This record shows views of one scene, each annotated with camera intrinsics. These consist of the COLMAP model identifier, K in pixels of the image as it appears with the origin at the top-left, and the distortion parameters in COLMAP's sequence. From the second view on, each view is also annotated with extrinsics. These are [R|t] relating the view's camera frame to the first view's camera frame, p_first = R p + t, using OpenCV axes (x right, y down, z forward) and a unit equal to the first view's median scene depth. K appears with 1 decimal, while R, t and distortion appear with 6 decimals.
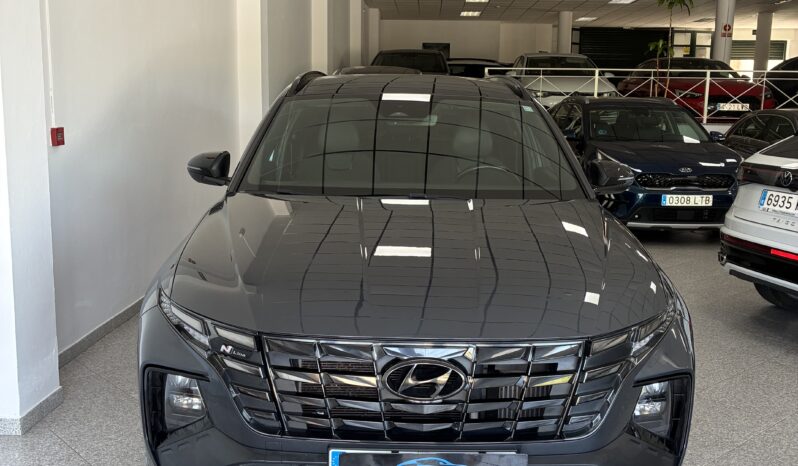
lens RADIAL K [[791.2, 0, 403.1], [0, 791.2, 235.4], [0, 0, 1]] dist [0.024183, 0.000000]
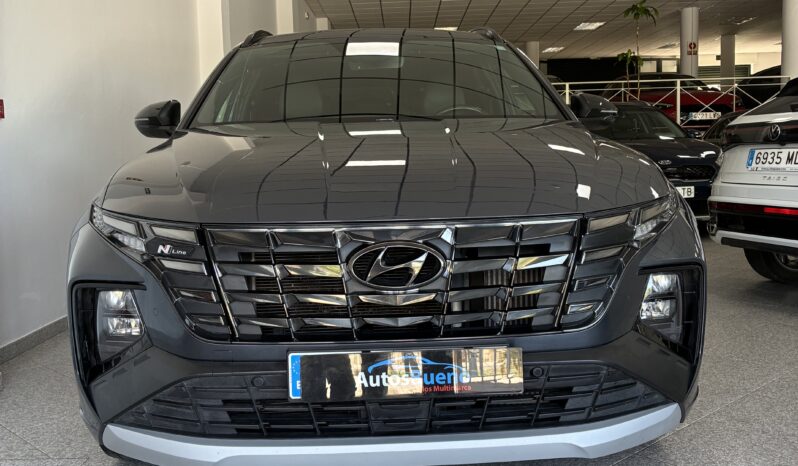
lens RADIAL K [[791.2, 0, 398.5], [0, 791.2, 231.8], [0, 0, 1]] dist [0.024183, 0.000000]
pose [[0.998711, -0.045375, 0.022730, 0.009919], [0.046895, 0.996337, -0.071502, 0.181721], [-0.019402, 0.072475, 0.997181, 0.128046]]
